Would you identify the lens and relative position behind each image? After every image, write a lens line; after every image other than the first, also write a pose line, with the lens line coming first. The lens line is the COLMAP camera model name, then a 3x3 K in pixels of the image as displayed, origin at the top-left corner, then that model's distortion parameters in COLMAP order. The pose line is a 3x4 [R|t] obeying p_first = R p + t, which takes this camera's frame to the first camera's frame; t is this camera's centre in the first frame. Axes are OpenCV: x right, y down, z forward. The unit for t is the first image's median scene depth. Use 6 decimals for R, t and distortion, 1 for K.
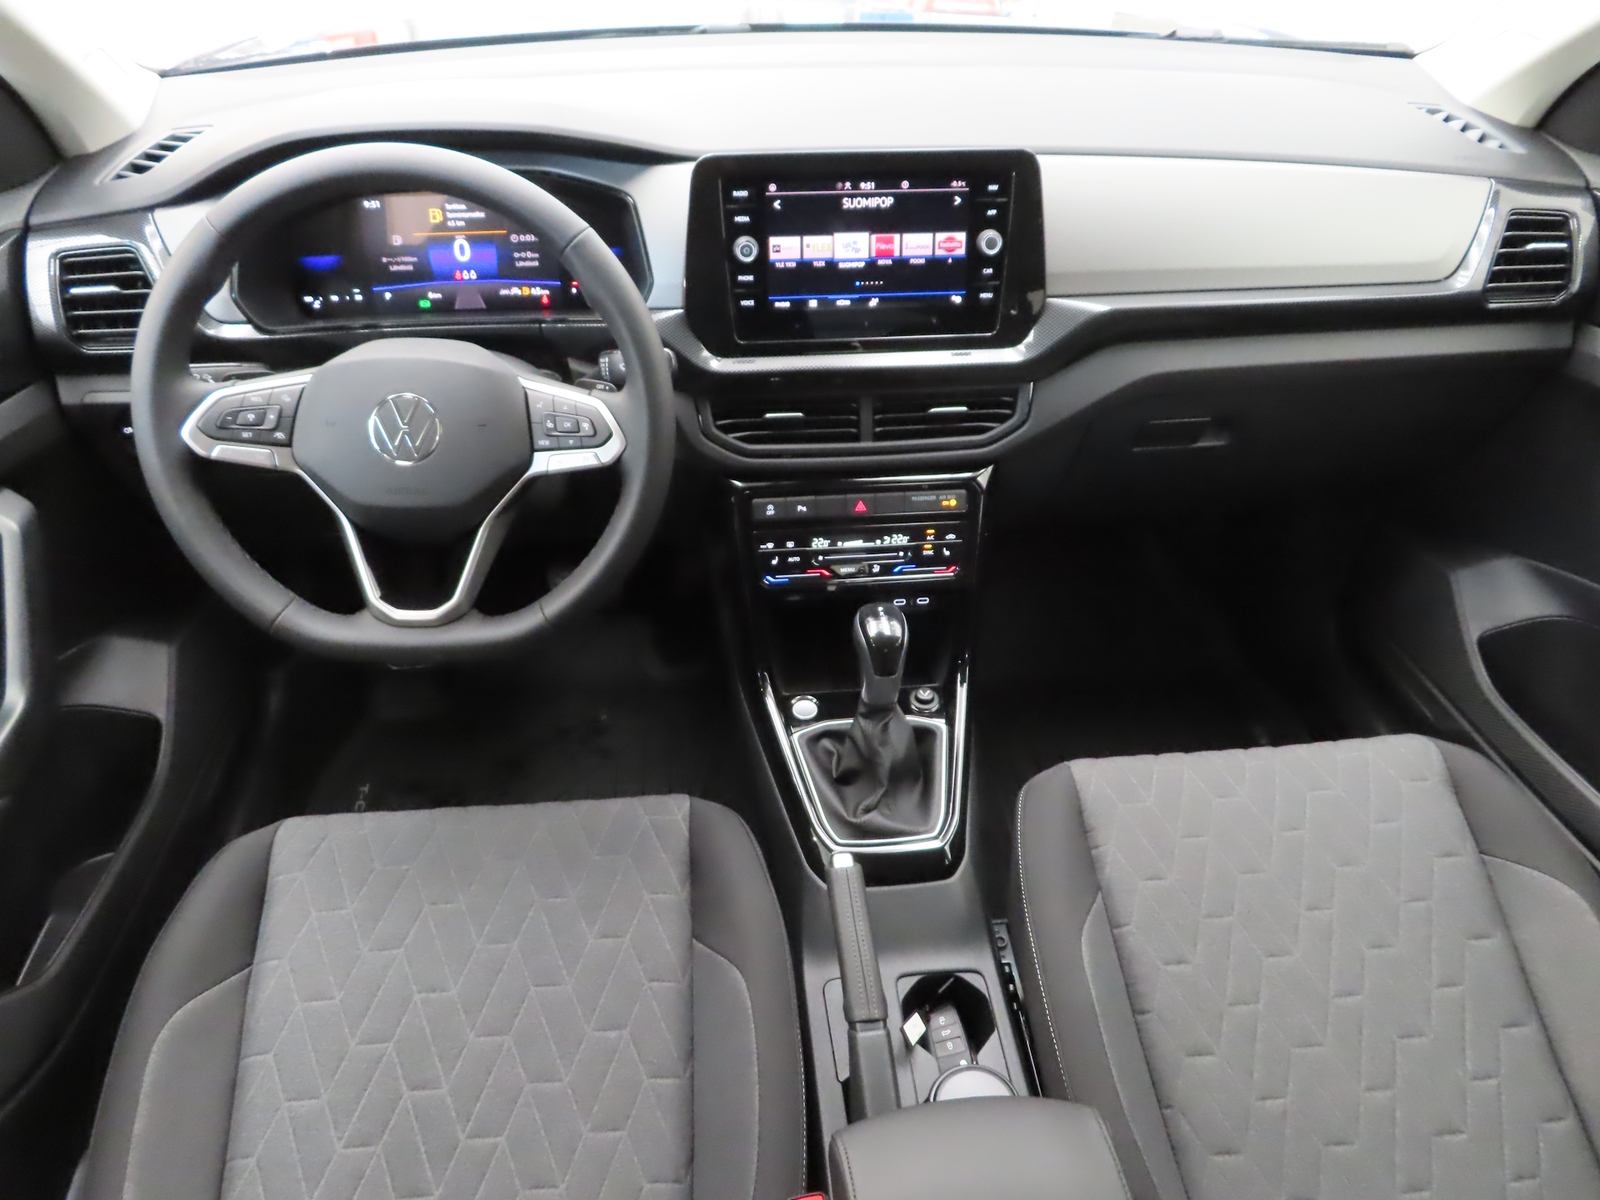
lens RADIAL K [[1136.6, 0, 798.9], [0, 1136.6, 597.8], [0, 0, 1]] dist [-0.024500, 0.010276]
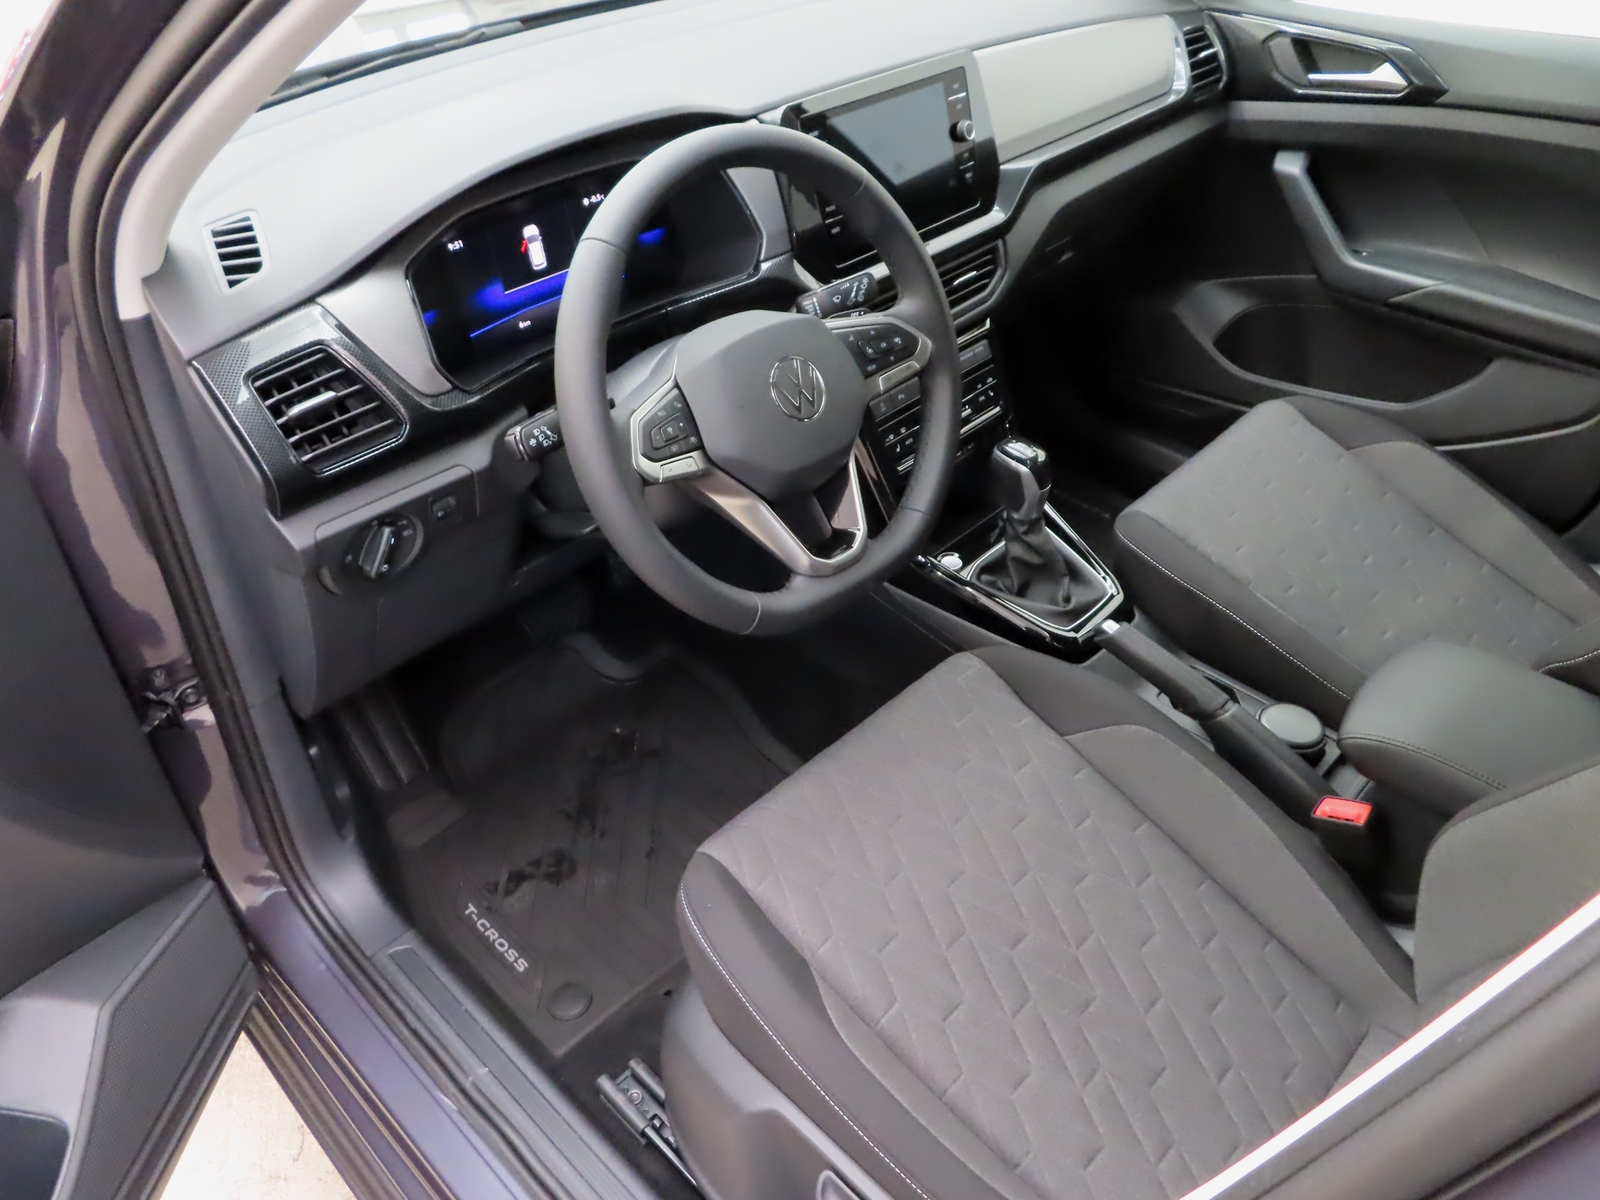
lens RADIAL K [[1136.6, 0, 798.2], [0, 1136.6, 602.4], [0, 0, 1]] dist [-0.024500, 0.010276]
pose [[0.768373, -0.423512, 0.479834, -0.722952], [0.419029, 0.899602, 0.123004, -0.077363], [-0.483753, 0.106551, 0.868694, 0.079043]]
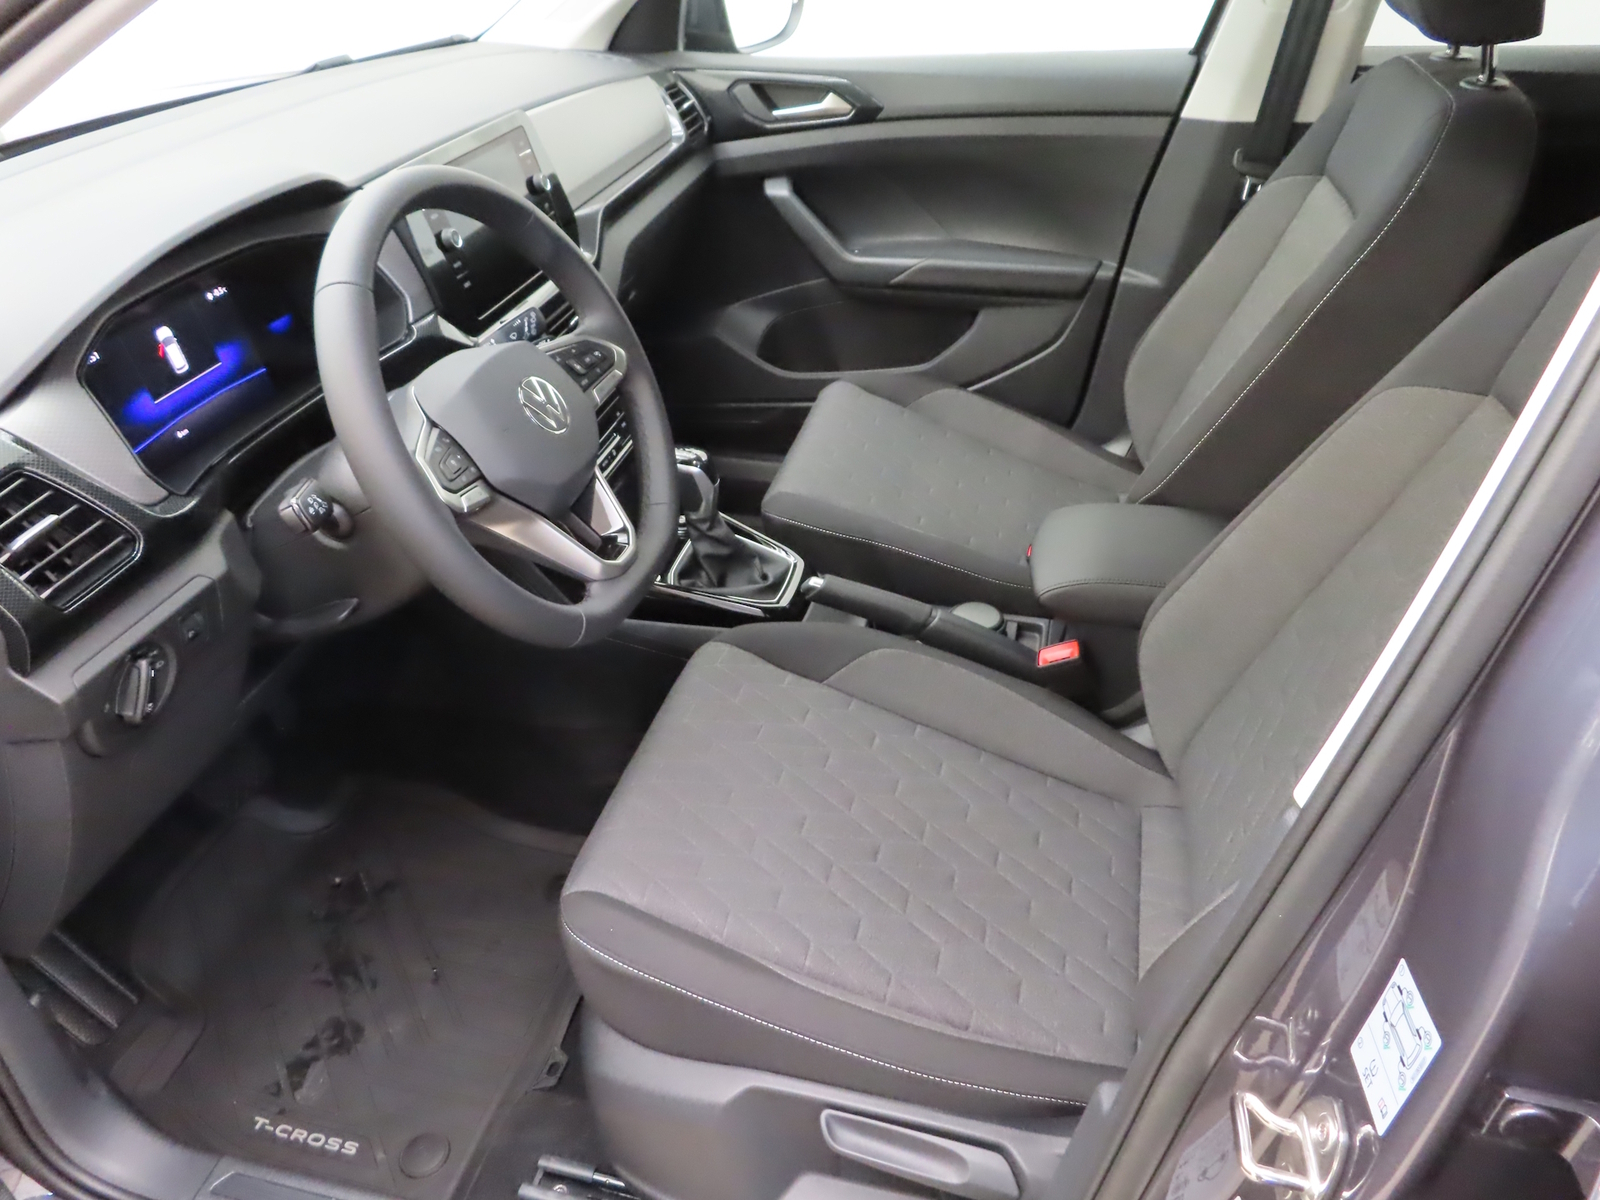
lens RADIAL K [[1136.6, 0, 799.4], [0, 1136.6, 601.8], [0, 0, 1]] dist [-0.024500, 0.010276]
pose [[0.336499, -0.549566, 0.764687, -0.923615], [0.607599, 0.747103, 0.269556, -0.117891], [-0.719439, 0.373917, 0.585315, 0.199170]]
